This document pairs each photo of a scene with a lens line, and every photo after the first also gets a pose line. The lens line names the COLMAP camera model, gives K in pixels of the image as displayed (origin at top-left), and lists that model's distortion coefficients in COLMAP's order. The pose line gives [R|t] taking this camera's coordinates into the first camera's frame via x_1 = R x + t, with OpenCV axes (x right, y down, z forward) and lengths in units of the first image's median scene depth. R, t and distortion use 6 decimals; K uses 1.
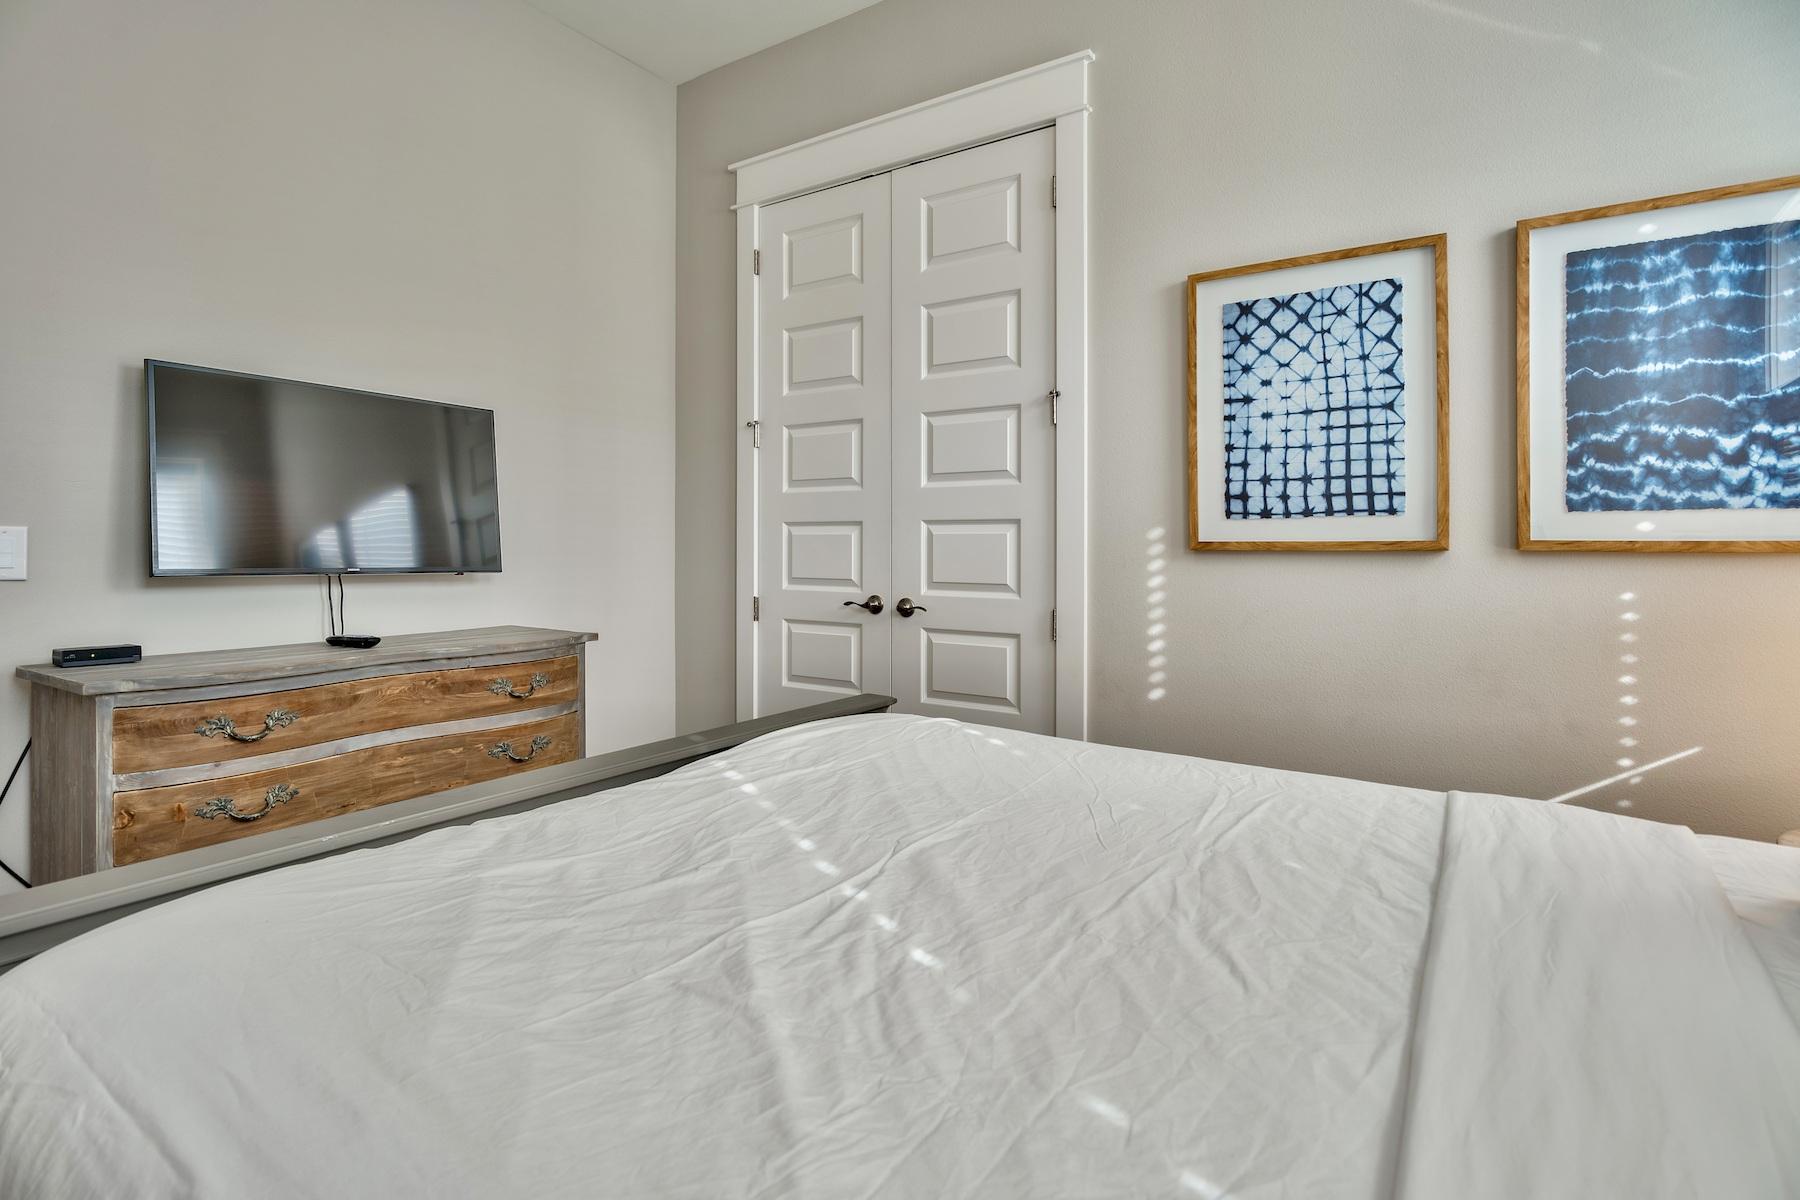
lens RADIAL K [[899.9, 0, 863.8], [0, 899.9, 548.2], [0, 0, 1]] dist [-0.007393, 0.000707]
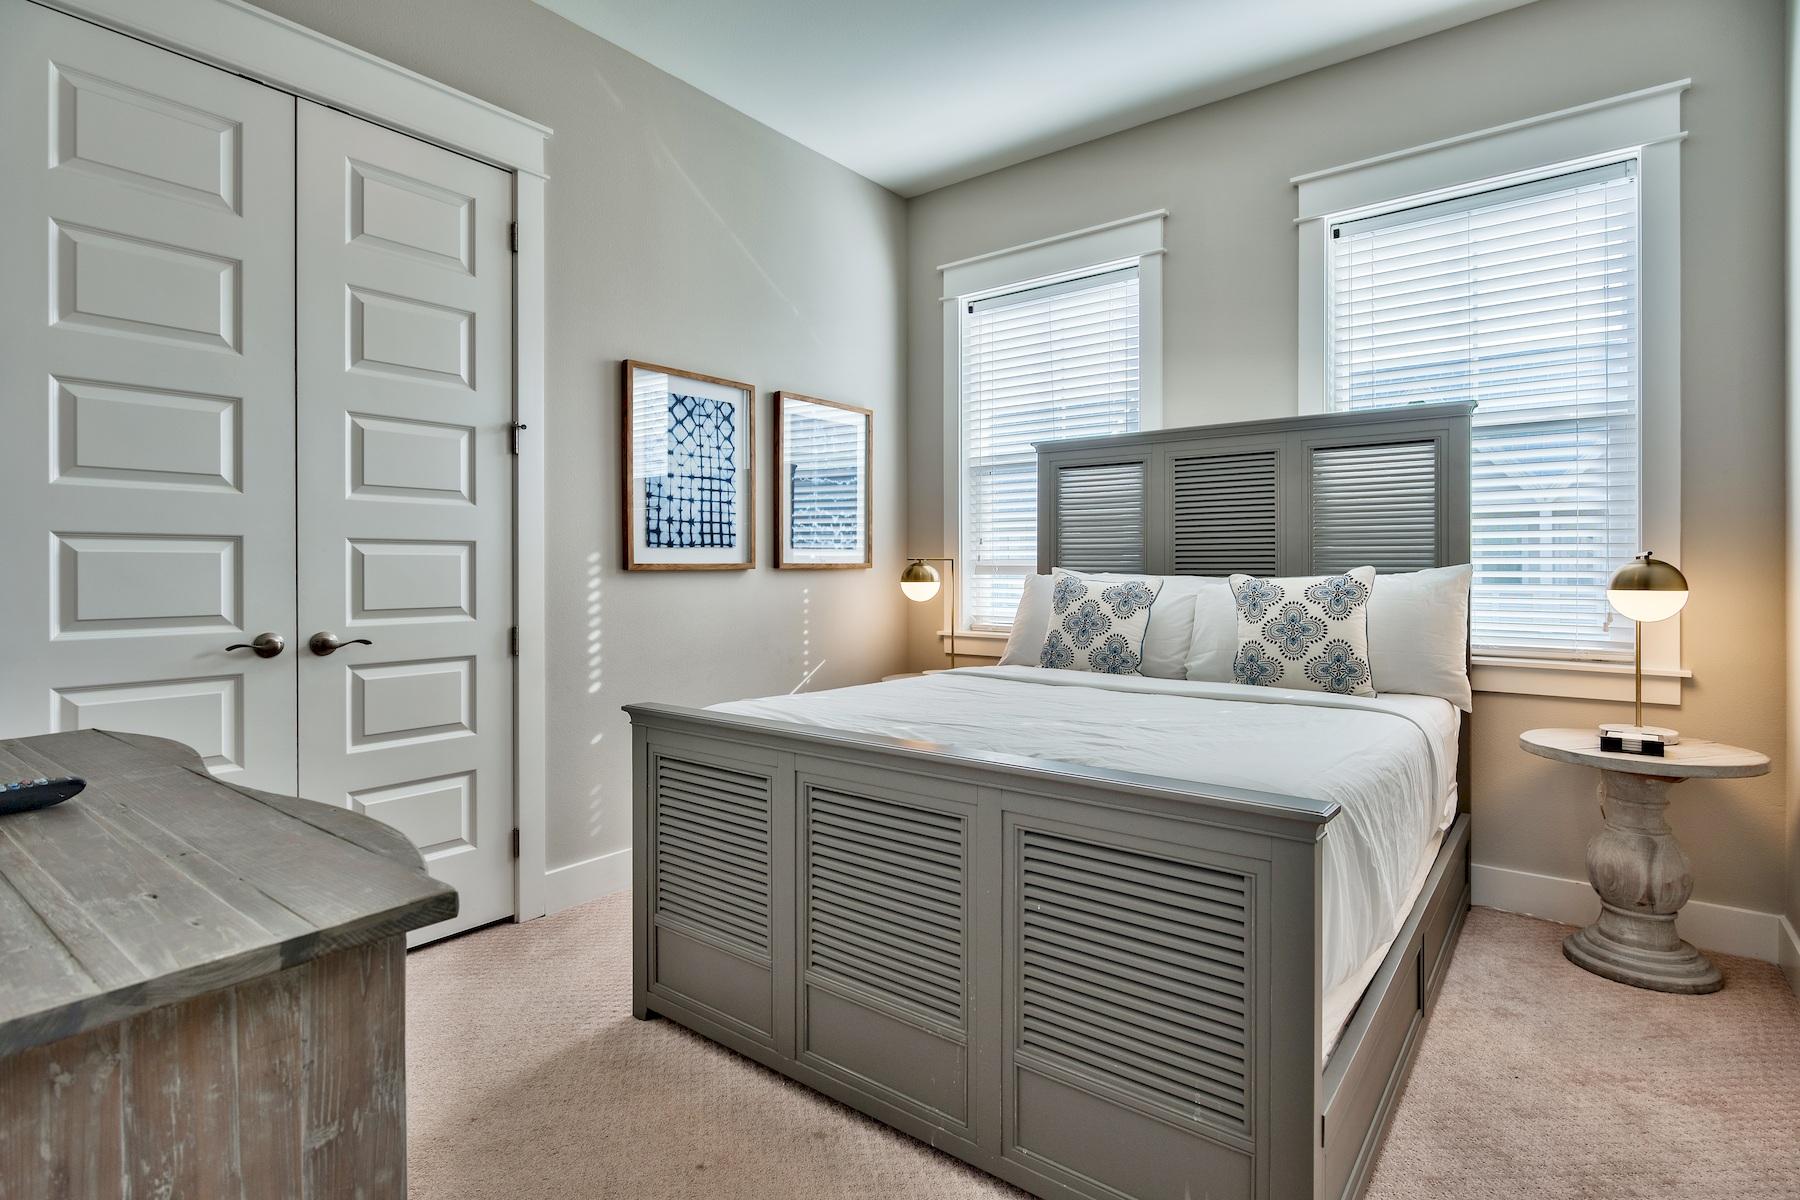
lens RADIAL K [[899.9, 0, 893.6], [0, 899.9, 568.7], [0, 0, 1]] dist [-0.007393, 0.000707]
pose [[0.059247, -0.005374, 0.998229, -0.973849], [0.006500, 0.999966, 0.004998, -0.004473], [-0.998222, 0.006192, 0.059280, 0.573487]]
